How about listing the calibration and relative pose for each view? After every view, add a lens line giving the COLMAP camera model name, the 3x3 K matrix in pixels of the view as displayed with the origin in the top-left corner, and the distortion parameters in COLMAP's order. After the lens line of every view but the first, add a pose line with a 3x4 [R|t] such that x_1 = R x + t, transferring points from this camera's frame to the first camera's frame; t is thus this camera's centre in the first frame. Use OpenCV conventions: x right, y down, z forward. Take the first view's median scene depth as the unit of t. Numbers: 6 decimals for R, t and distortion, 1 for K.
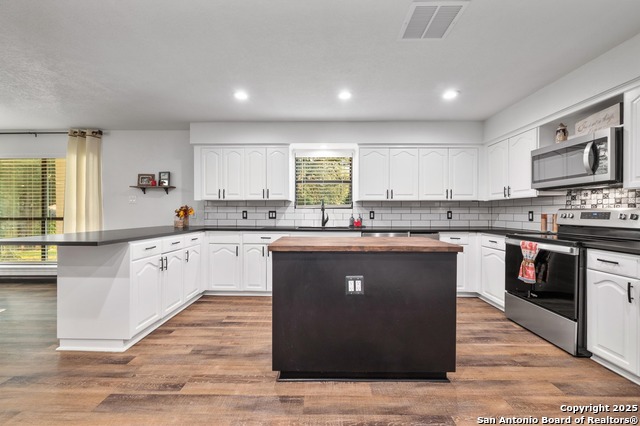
lens RADIAL K [[254.2, 0, 320.0], [0, 254.2, 213.0], [0, 0, 1]] dist [-0.004358, 0.000002]
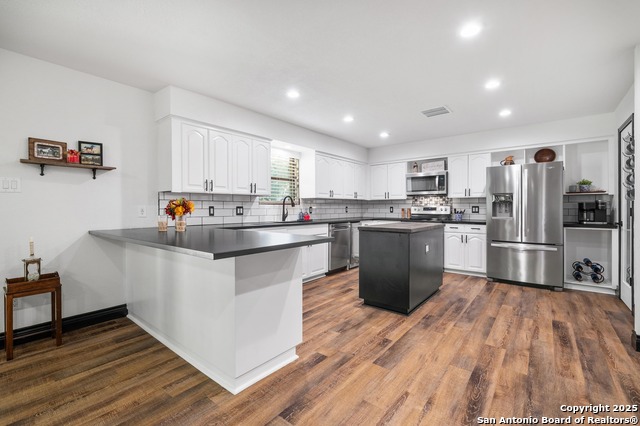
lens RADIAL K [[280.9, 0, 319.4], [0, 280.9, 206.7], [0, 0, 1]] dist [-0.002650, -0.000374]
pose [[0.620764, -0.000179, 0.783998, -1.197788], [0.002644, 0.999995, -0.001866, -0.007182], [-0.783993, 0.003231, 0.620761, 0.226485]]
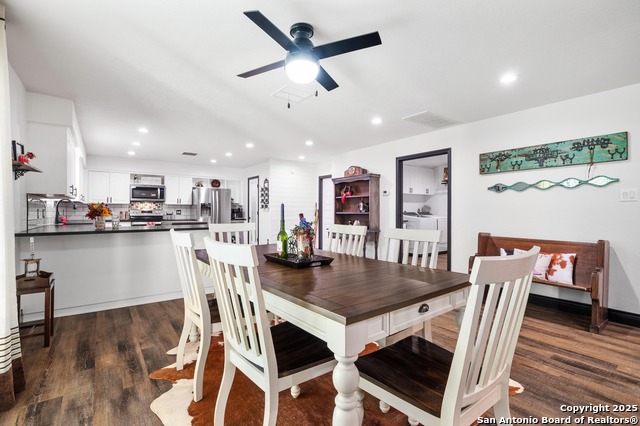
lens RADIAL K [[293.2, 0, 319.6], [0, 293.2, 211.0], [0, 0, 1]] dist [0.000481, -0.000209]
pose [[-0.605474, -0.002708, 0.795860, -2.372130], [-0.002916, 0.999995, 0.001184, -0.008948], [-0.795860, -0.001604, -0.605479, 1.277195]]
